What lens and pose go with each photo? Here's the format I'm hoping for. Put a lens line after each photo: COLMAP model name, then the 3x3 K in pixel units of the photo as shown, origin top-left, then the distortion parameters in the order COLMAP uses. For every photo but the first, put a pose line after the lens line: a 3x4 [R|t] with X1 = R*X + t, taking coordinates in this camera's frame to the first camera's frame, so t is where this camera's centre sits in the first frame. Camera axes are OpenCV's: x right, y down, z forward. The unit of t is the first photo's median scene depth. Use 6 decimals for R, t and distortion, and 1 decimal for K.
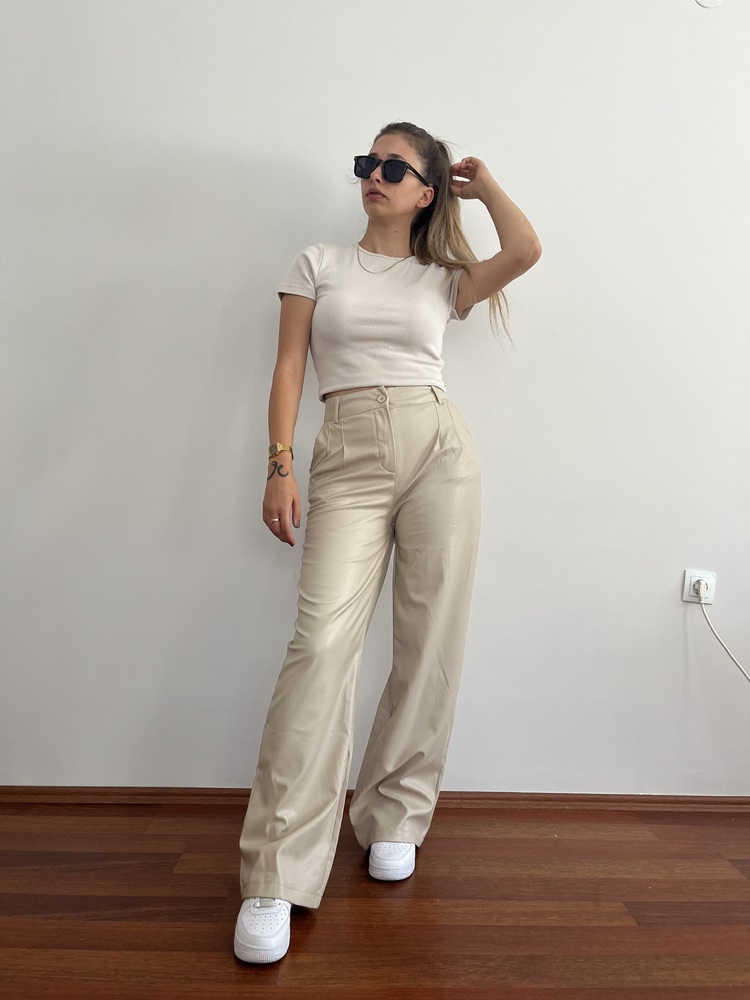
lens RADIAL K [[773.2, 0, 384.2], [0, 773.2, 495.1], [0, 0, 1]] dist [0.096750, -0.146732]
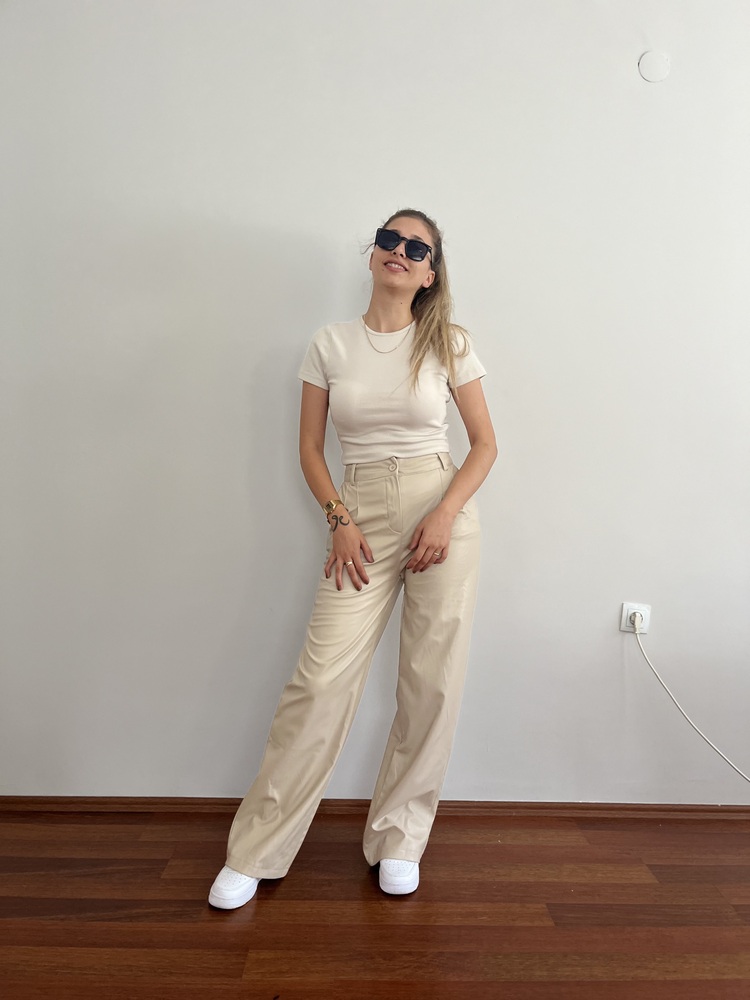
lens RADIAL K [[773.2, 0, 389.7], [0, 773.2, 502.6], [0, 0, 1]] dist [0.096750, -0.146732]
pose [[0.999997, -0.000372, -0.002298, 0.071161], [0.000465, 0.999174, 0.040640, -0.118113], [0.002281, -0.040641, 0.999171, -0.133933]]
